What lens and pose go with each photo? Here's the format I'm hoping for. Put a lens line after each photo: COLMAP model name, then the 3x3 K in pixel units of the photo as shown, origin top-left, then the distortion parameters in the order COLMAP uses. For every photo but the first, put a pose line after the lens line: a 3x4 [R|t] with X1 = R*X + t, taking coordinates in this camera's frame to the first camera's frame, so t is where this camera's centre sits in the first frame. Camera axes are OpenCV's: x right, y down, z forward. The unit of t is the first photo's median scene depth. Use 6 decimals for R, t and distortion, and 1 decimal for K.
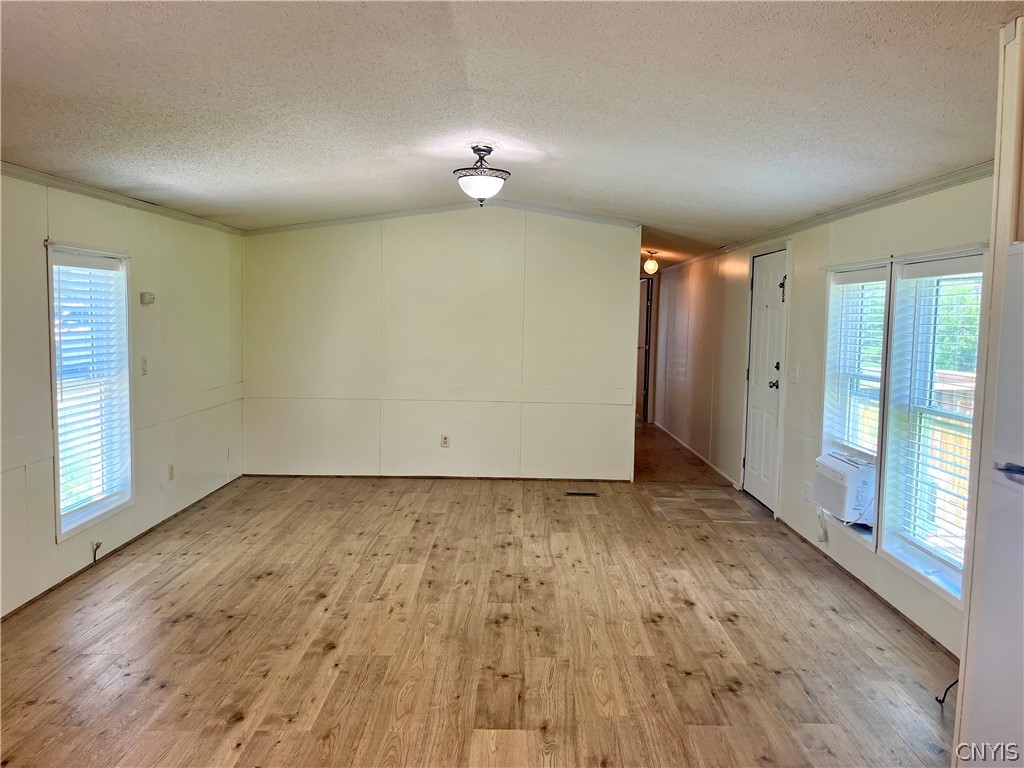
lens RADIAL K [[774.9, 0, 519.0], [0, 774.9, 385.3], [0, 0, 1]] dist [0.072270, -0.106408]
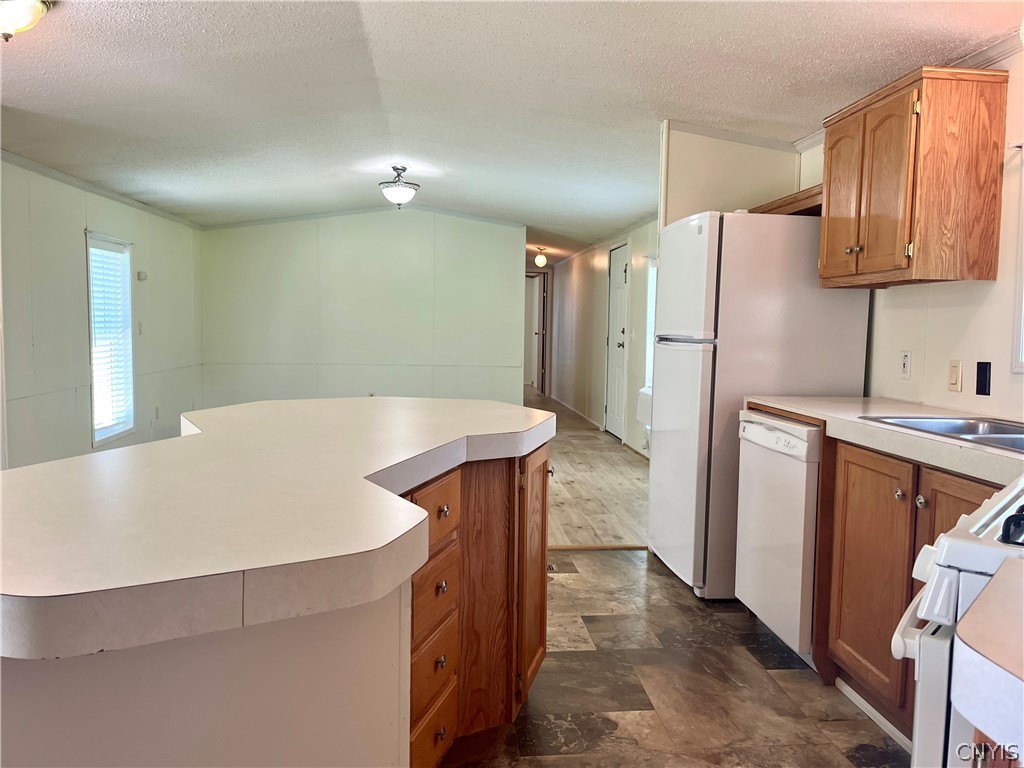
lens RADIAL K [[774.9, 0, 519.0], [0, 774.9, 385.3], [0, 0, 1]] dist [0.072270, -0.106408]
pose [[0.994568, -0.011993, 0.103394, 0.015725], [0.012501, 0.999913, -0.004266, 0.088347], [-0.103334, 0.005535, 0.994631, -0.381985]]
